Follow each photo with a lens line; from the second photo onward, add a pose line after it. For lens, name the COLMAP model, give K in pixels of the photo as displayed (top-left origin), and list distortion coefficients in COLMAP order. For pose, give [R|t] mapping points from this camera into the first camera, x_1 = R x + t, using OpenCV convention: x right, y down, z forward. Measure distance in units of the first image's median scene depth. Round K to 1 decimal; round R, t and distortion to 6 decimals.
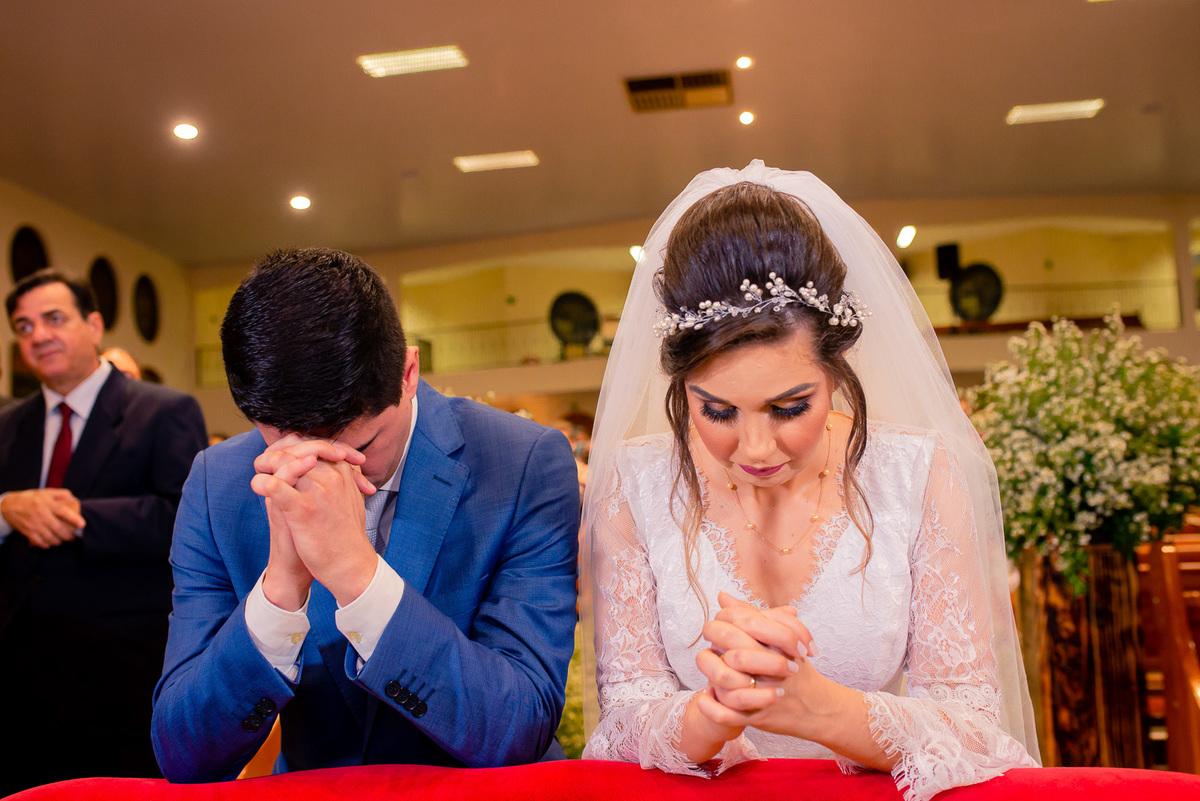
lens RADIAL K [[1213.0, 0, 600.0], [0, 1213.0, 400.5], [0, 0, 1]] dist [-0.014174, -0.005335]
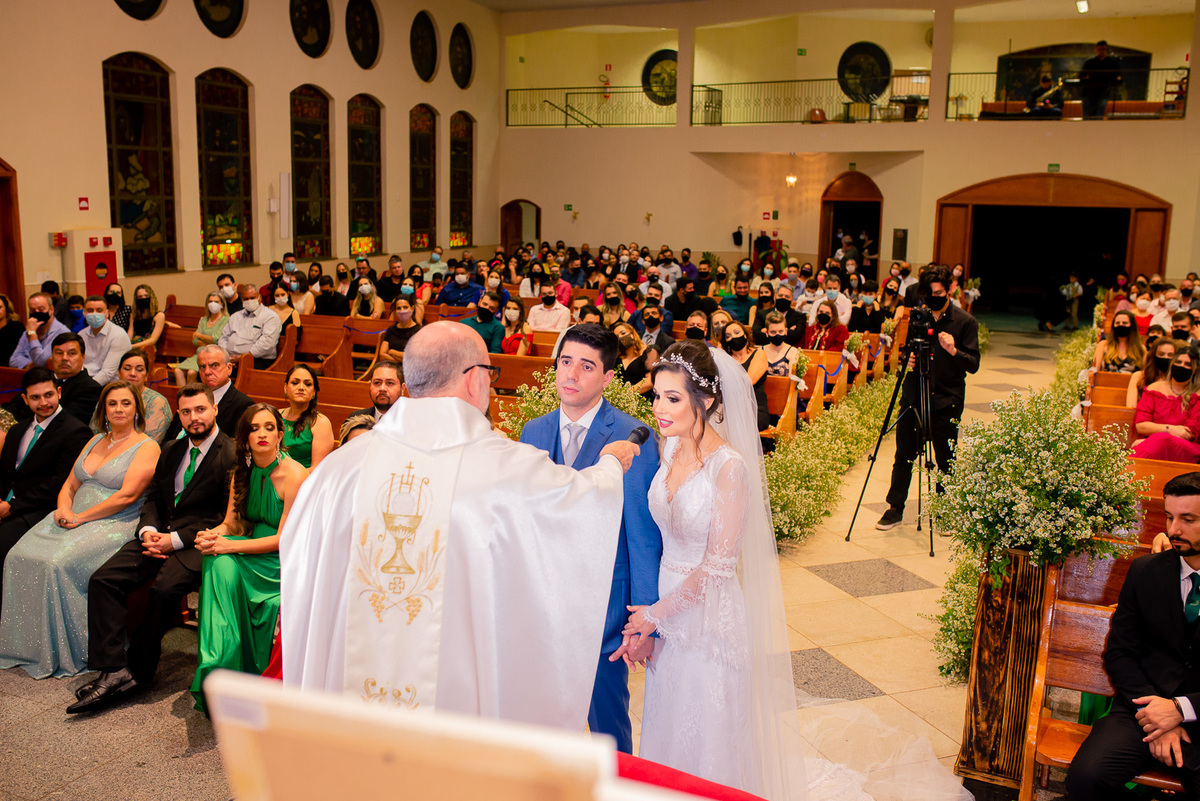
lens RADIAL K [[1213.0, 0, 600.0], [0, 1213.0, 400.5], [0, 0, 1]] dist [-0.014174, -0.005335]
pose [[0.968051, 0.085832, -0.235605, 0.174255], [-0.025134, 0.968074, 0.249403, -0.320148], [0.249489, -0.235513, 0.939302, -0.385619]]
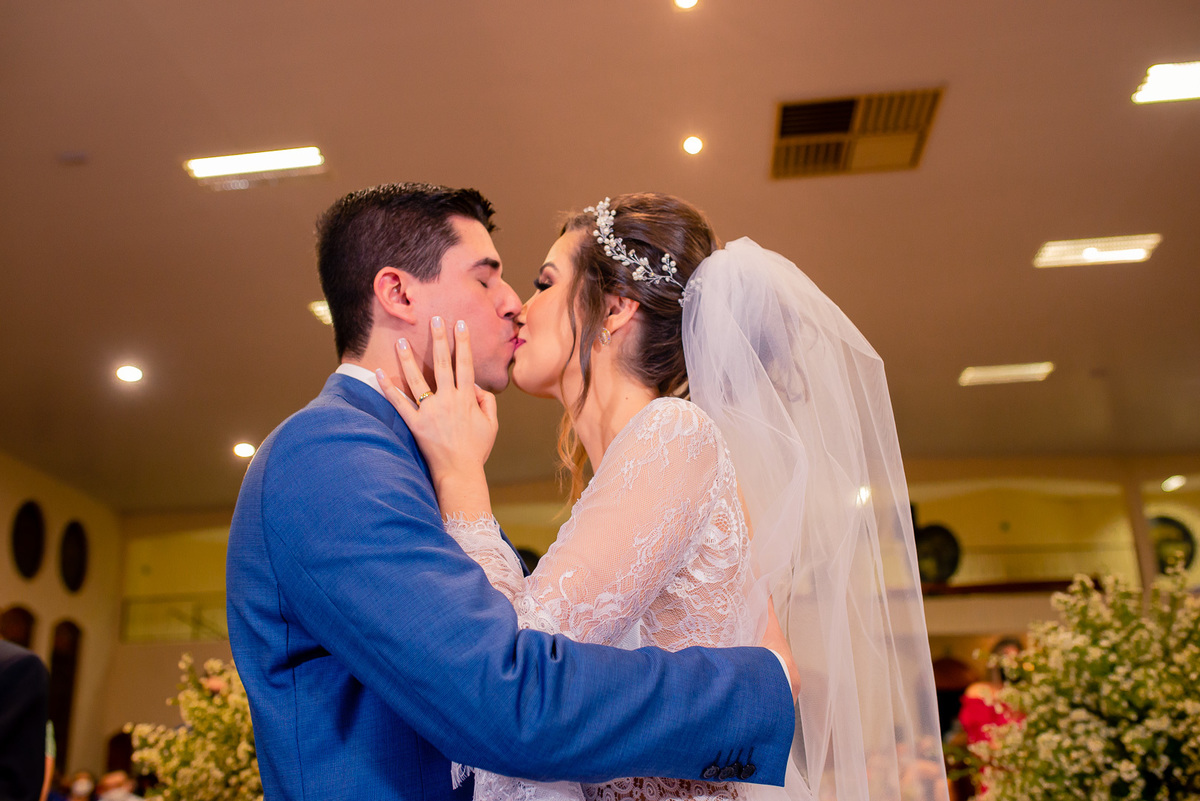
lens RADIAL K [[1213.0, 0, 600.0], [0, 1213.0, 400.5], [0, 0, 1]] dist [-0.014174, -0.005335]
pose [[0.999094, 0.019255, 0.037958, -0.003723], [-0.010829, 0.977468, -0.210808, -0.002679], [-0.041162, 0.210205, 0.976790, 0.187676]]
